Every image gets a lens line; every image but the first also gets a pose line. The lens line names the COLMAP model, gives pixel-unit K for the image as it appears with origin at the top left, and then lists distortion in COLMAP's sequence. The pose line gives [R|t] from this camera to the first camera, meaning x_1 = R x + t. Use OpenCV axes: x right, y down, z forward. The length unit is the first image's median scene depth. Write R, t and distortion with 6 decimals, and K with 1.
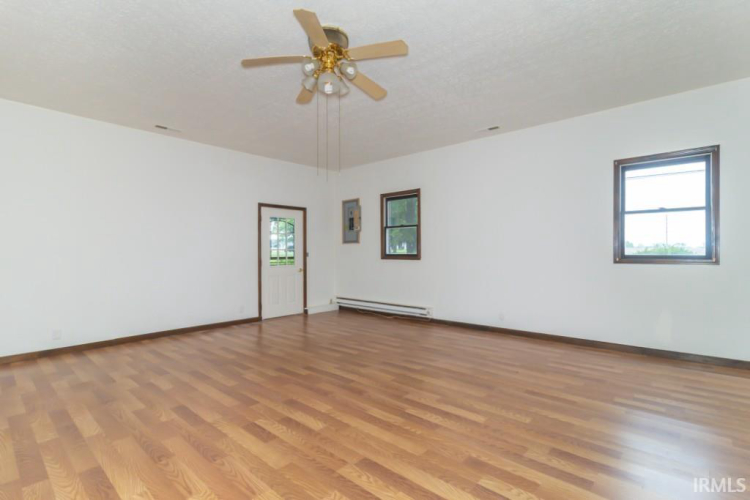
lens RADIAL K [[361.7, 0, 369.4], [0, 361.7, 254.5], [0, 0, 1]] dist [0.010104, -0.000435]
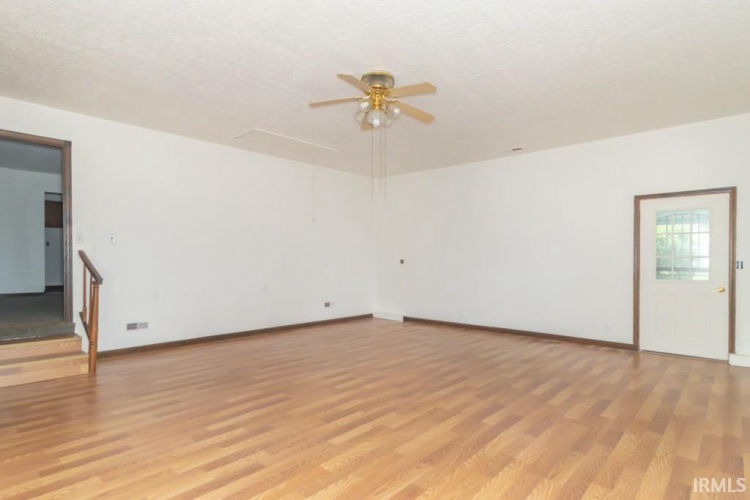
lens RADIAL K [[396.5, 0, 369.8], [0, 396.5, 248.8], [0, 0, 1]] dist [0.005164, 0.000359]
pose [[-0.013512, -0.022833, -0.999648, 0.997413], [-0.012086, 0.999670, -0.022671, -0.008502], [0.999836, 0.011776, -0.013784, 0.826783]]
